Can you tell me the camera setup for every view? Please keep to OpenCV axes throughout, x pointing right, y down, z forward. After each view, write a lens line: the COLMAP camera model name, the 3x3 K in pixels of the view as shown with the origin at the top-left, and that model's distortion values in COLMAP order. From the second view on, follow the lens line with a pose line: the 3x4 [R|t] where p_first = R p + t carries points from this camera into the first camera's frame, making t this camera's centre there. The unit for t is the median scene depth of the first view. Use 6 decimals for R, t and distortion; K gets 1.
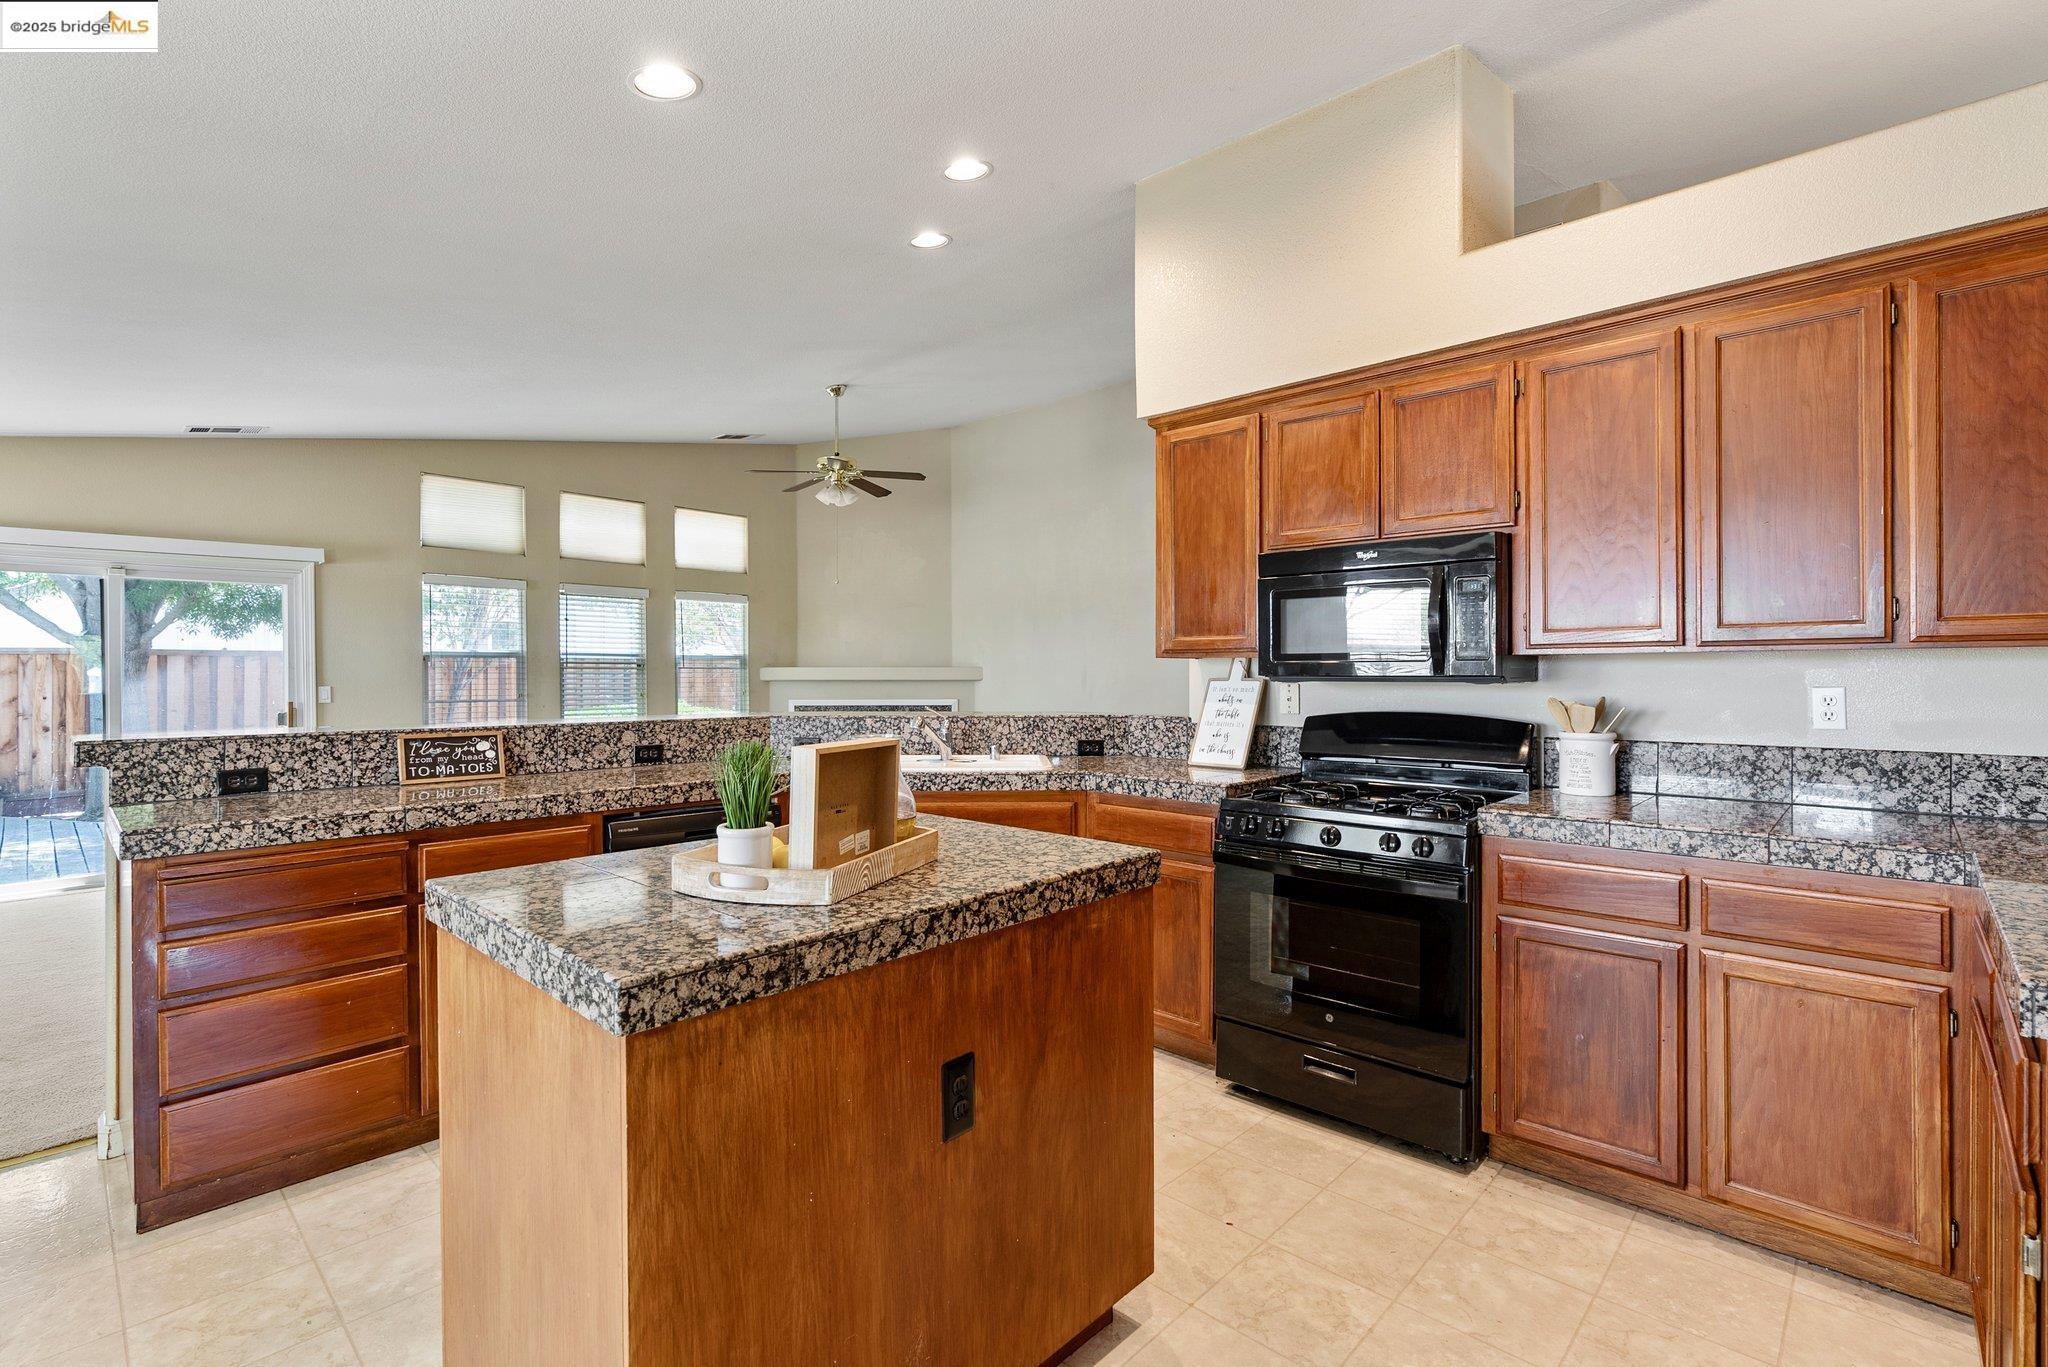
lens RADIAL K [[930.4, 0, 1026.7], [0, 930.4, 677.8], [0, 0, 1]] dist [-0.013978, 0.002911]
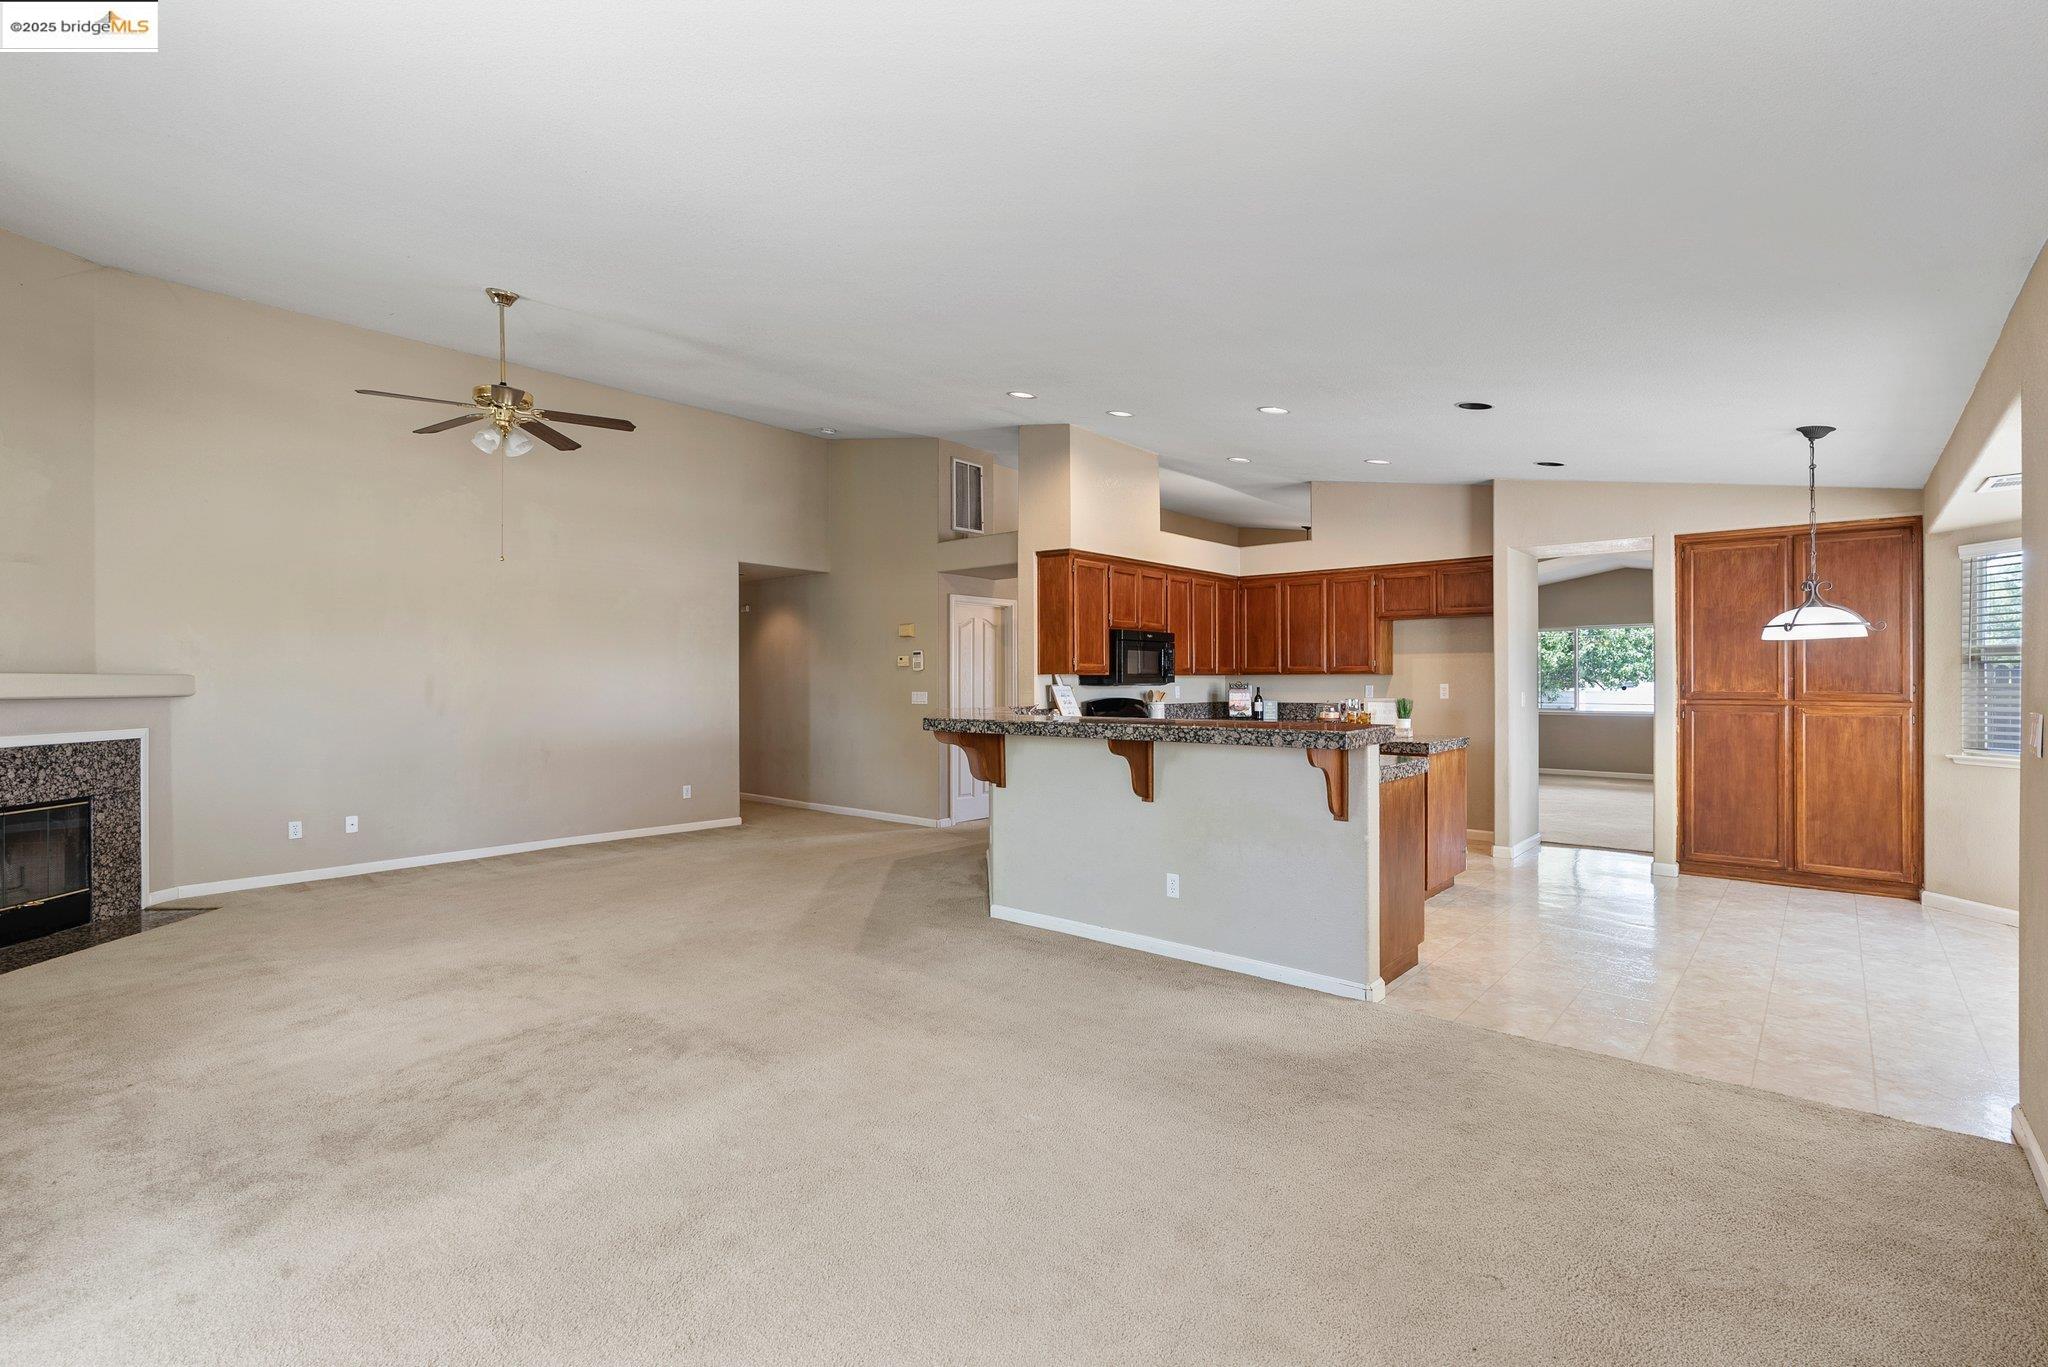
lens RADIAL K [[930.4, 0, 1023.6], [0, 930.4, 673.4], [0, 0, 1]] dist [-0.013978, 0.002911]
pose [[-0.035081, 0.010994, 0.999324, -1.556186], [0.008982, 0.999903, -0.010685, -0.002429], [-0.999344, 0.008601, -0.035177, 1.026934]]
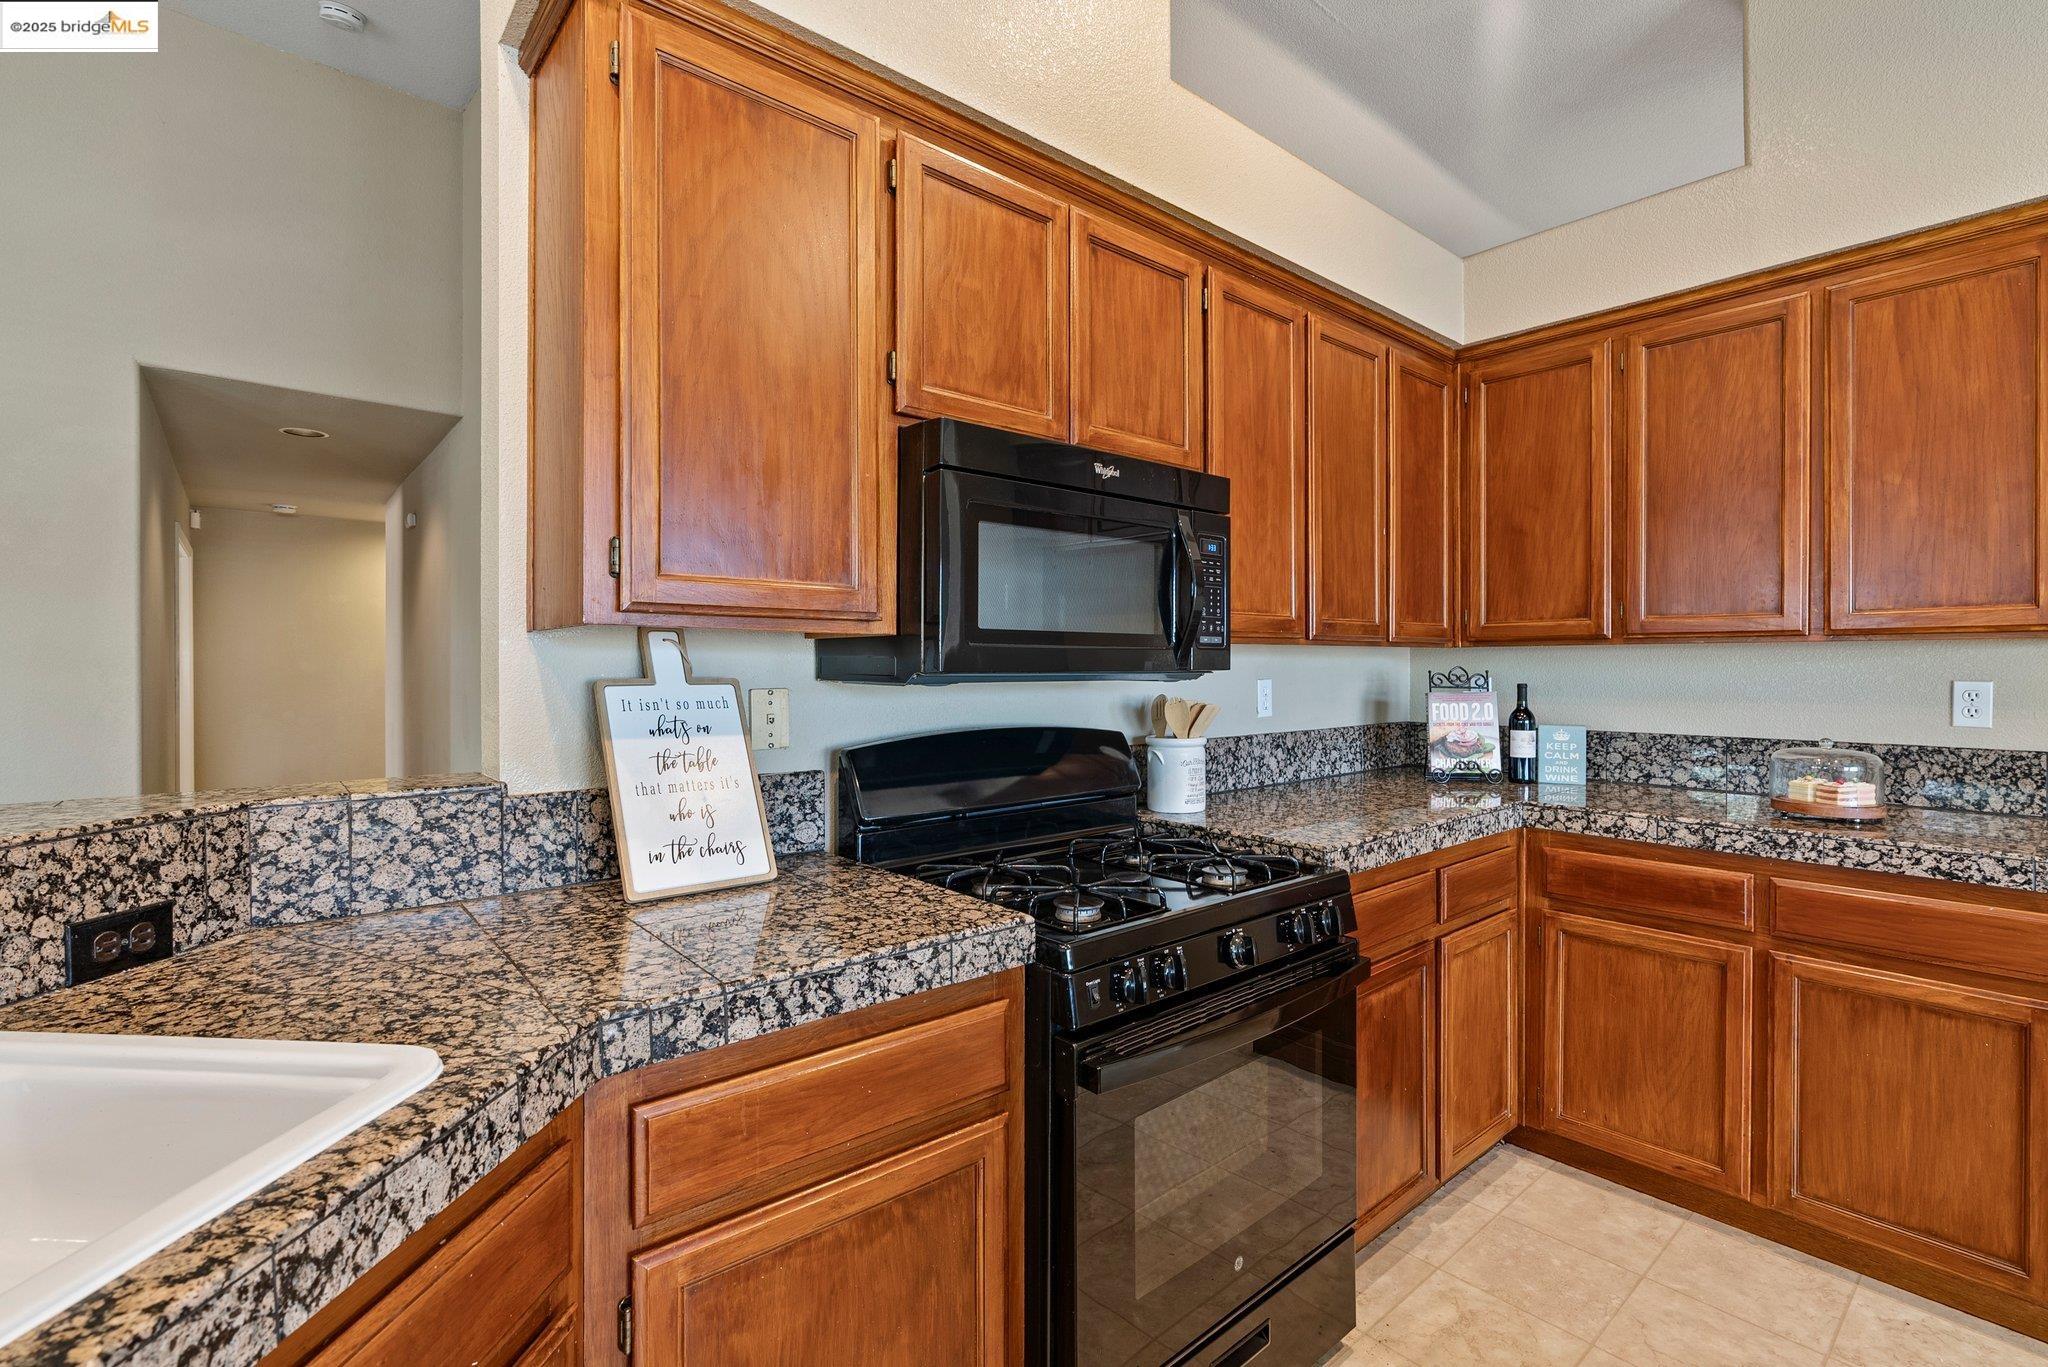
lens RADIAL K [[930.4, 0, 1031.8], [0, 930.4, 668.1], [0, 0, 1]] dist [-0.013978, 0.002911]
pose [[0.107381, -0.000486, 0.994218, -0.171543], [0.006328, 0.999980, -0.000195, -0.003057], [-0.994198, 0.006312, 0.107382, 0.703808]]
